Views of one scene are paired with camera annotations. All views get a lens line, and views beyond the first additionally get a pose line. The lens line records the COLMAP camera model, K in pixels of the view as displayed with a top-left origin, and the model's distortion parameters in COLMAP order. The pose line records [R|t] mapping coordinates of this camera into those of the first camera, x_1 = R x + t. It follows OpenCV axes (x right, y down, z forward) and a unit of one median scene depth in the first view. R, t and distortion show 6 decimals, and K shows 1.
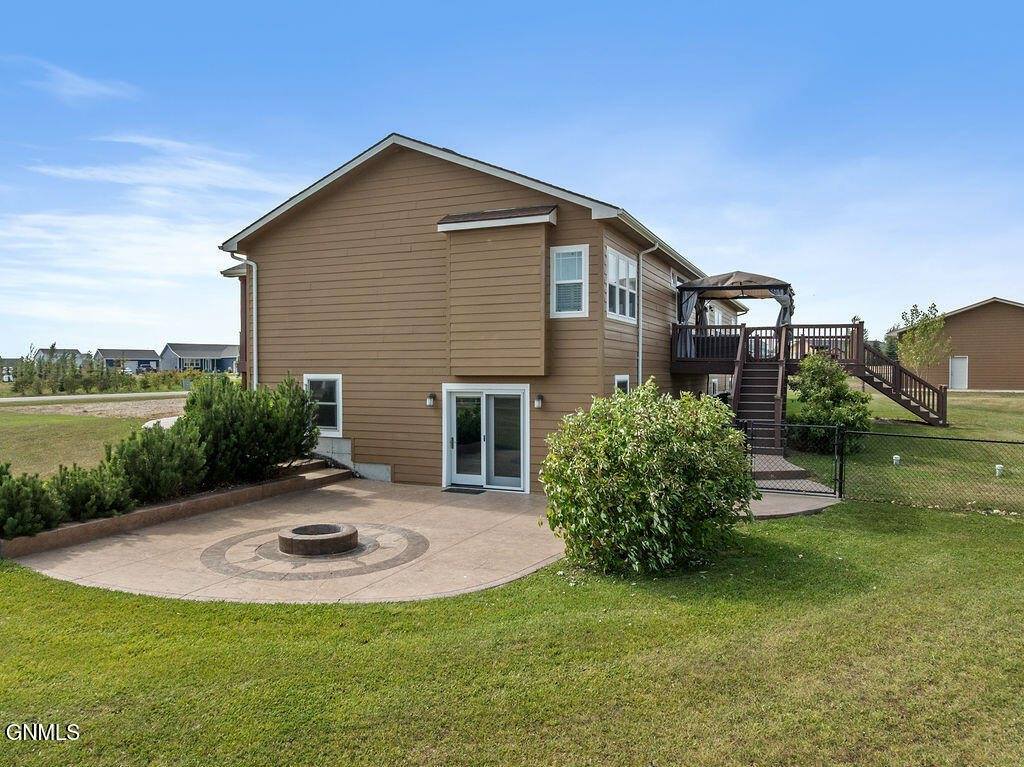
lens RADIAL K [[723.3, 0, 512.0], [0, 723.3, 383.5], [0, 0, 1]] dist [-0.041764, 0.009596]
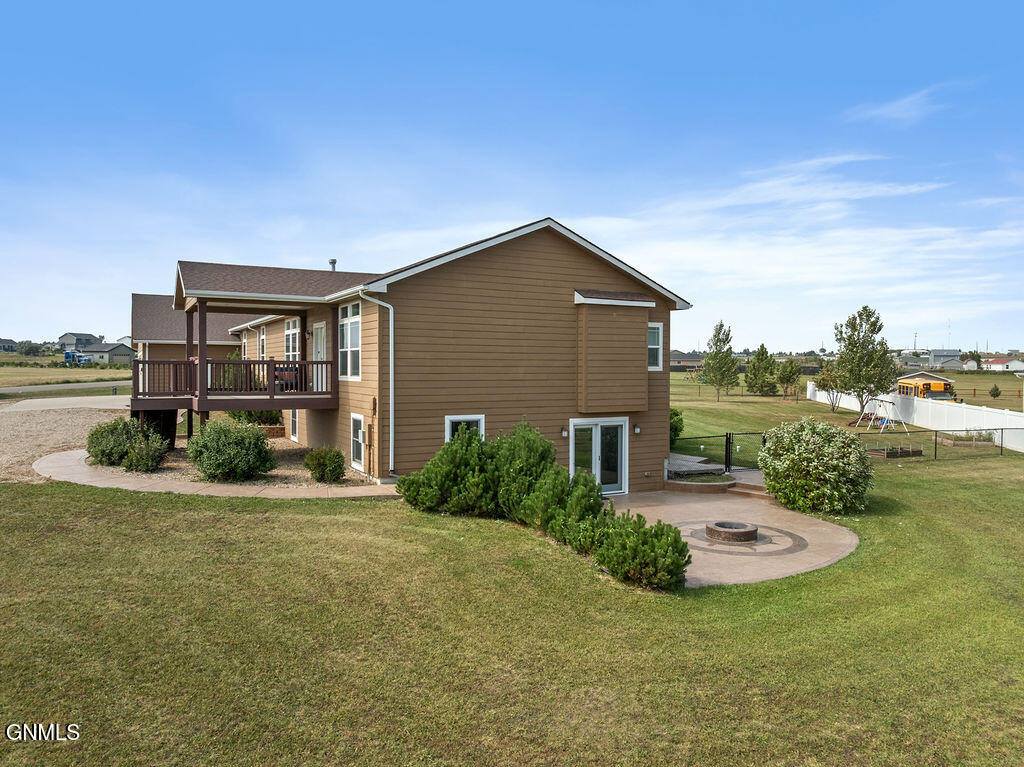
lens RADIAL K [[723.3, 0, 512.0], [0, 723.3, 383.5], [0, 0, 1]] dist [-0.041764, 0.009596]
pose [[0.609846, -0.010610, 0.792449, -1.191004], [0.016538, 0.999863, 0.000660, -0.066234], [-0.792347, 0.012703, 0.609938, 0.300380]]
